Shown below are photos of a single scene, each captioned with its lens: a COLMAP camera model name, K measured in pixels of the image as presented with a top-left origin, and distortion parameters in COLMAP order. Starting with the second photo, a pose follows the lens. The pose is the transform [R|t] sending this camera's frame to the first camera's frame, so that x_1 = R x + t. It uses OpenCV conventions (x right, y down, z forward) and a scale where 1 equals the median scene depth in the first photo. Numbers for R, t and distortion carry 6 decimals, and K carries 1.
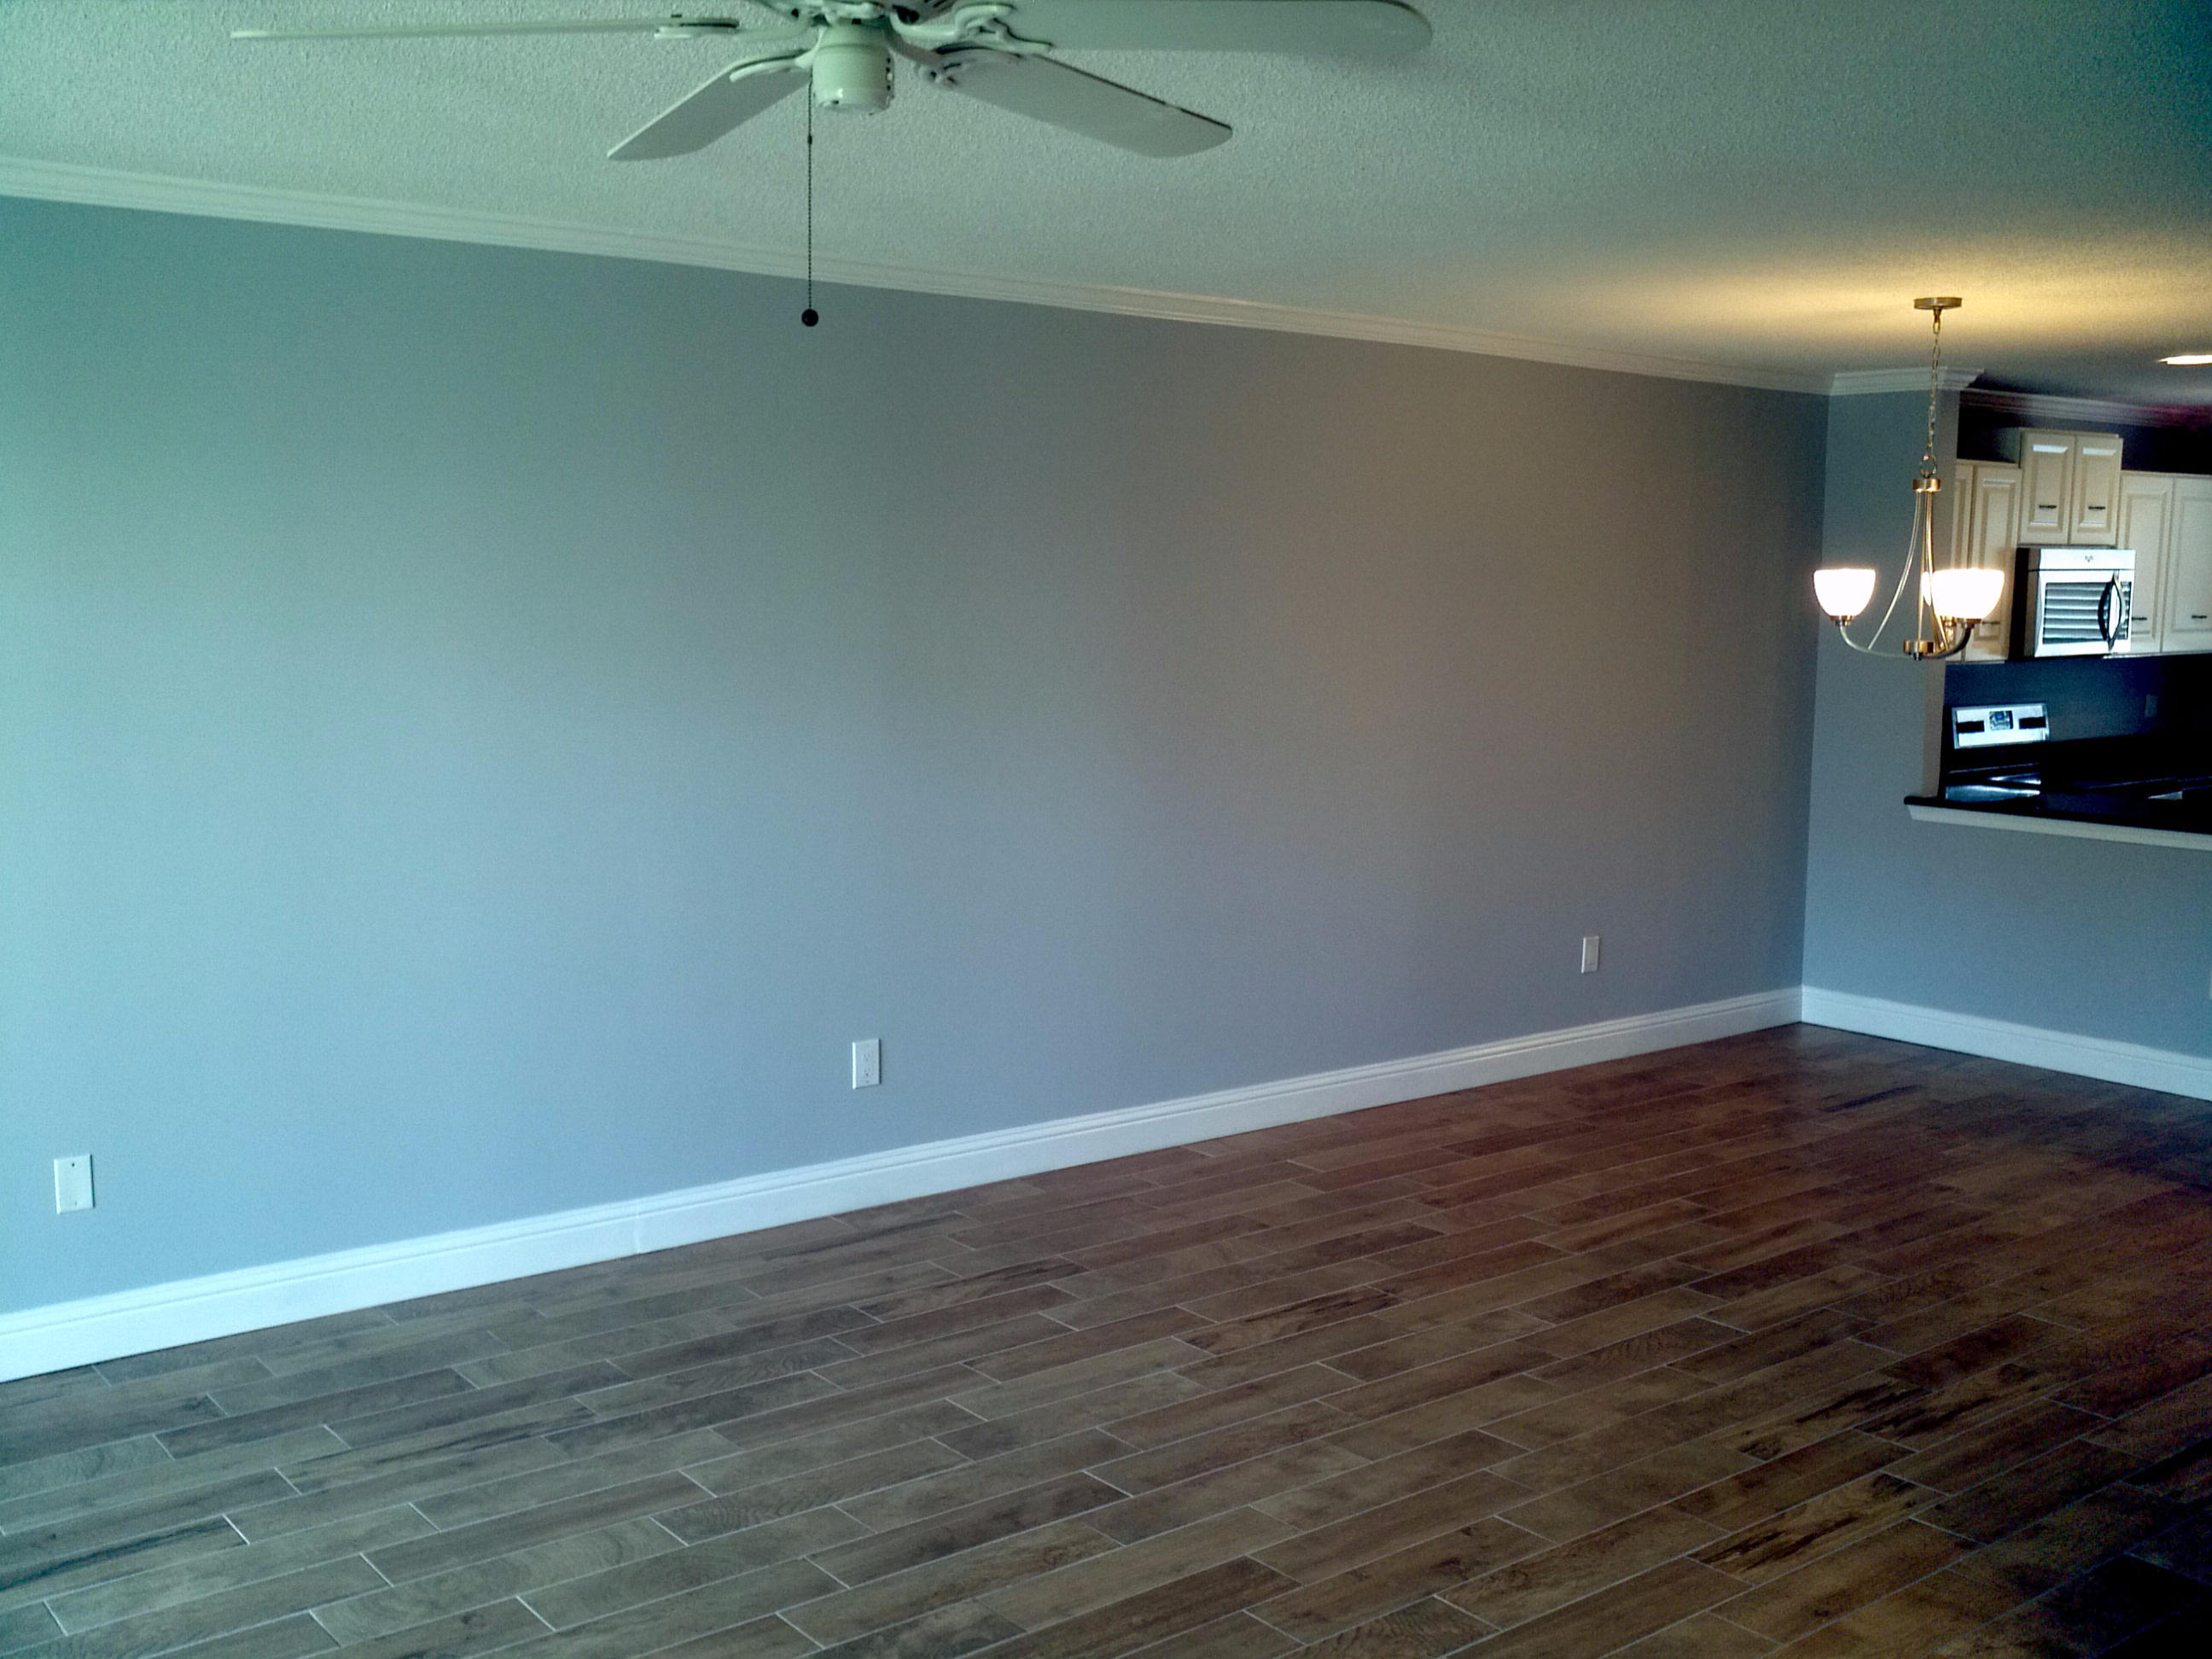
lens RADIAL K [[2184.3, 0, 1119.4], [0, 2184.3, 826.4], [0, 0, 1]] dist [-0.021740, 0.000000]
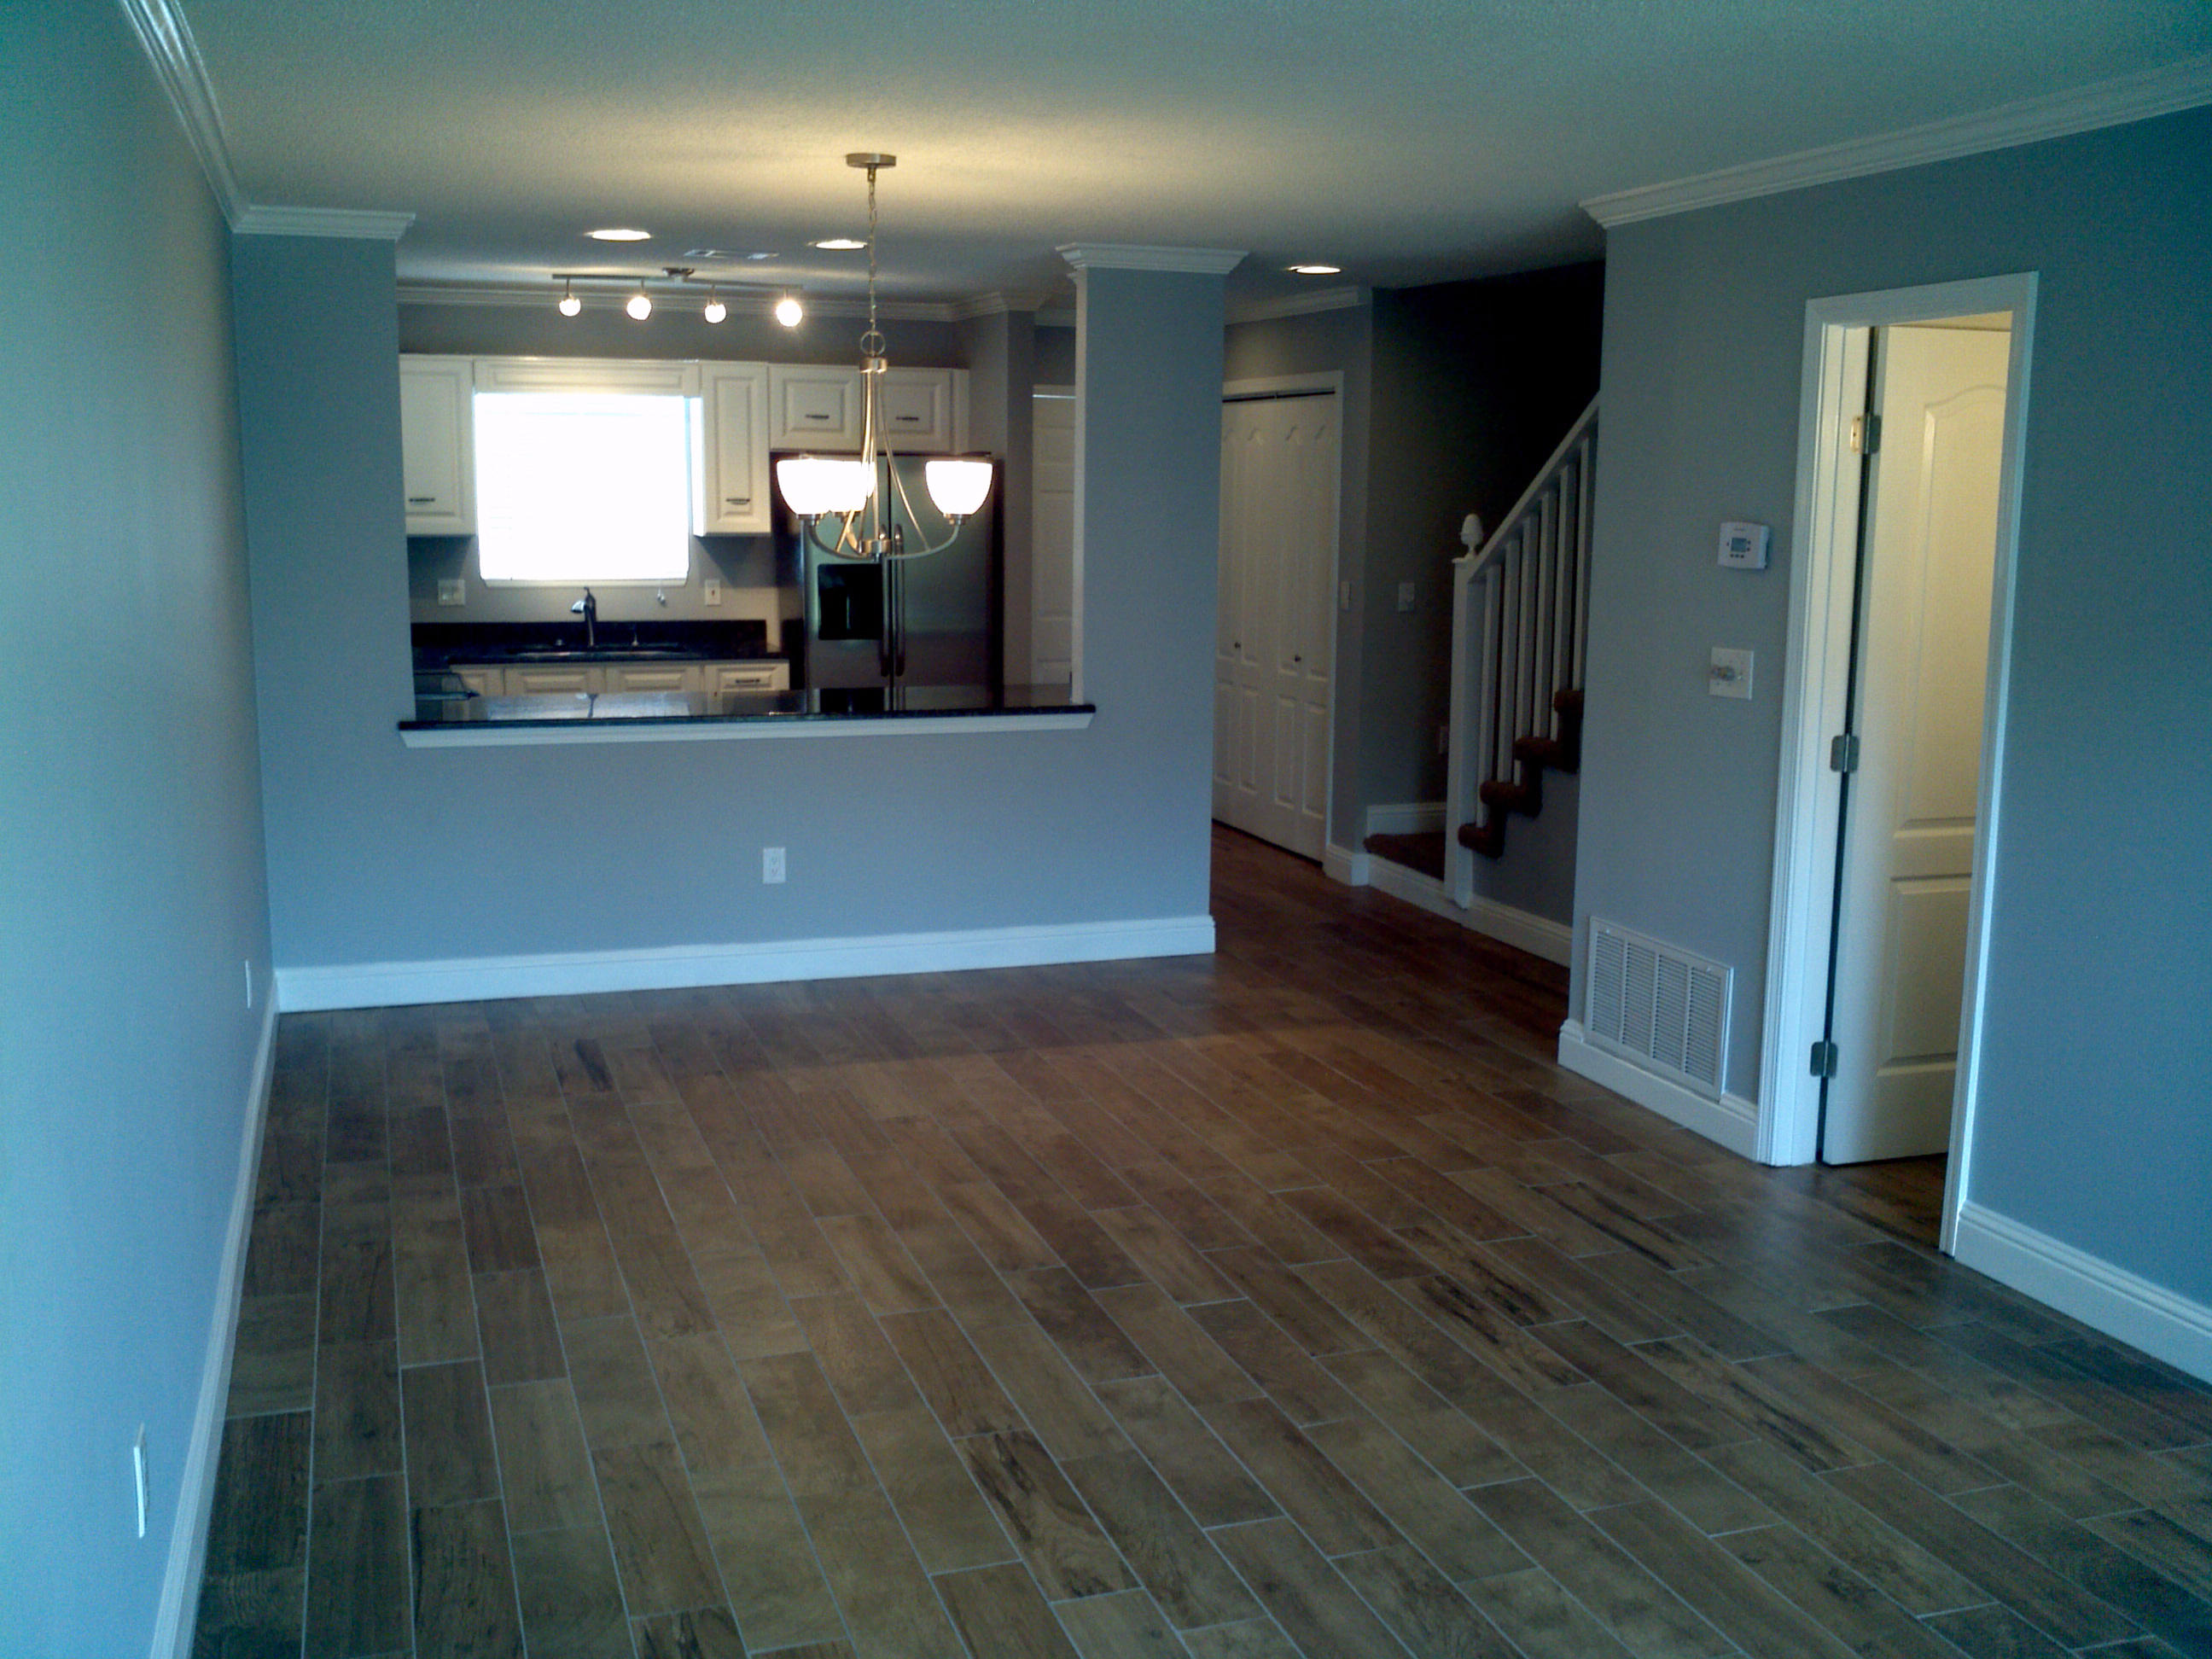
lens RADIAL K [[2184.3, 0, 1100.1], [0, 2184.3, 844.4], [0, 0, 1]] dist [-0.021740, 0.000000]
pose [[0.337851, -0.167635, 0.926151, -0.564194], [0.102265, 0.984723, 0.140932, -0.095902], [-0.935627, 0.047098, 0.349833, 0.731601]]
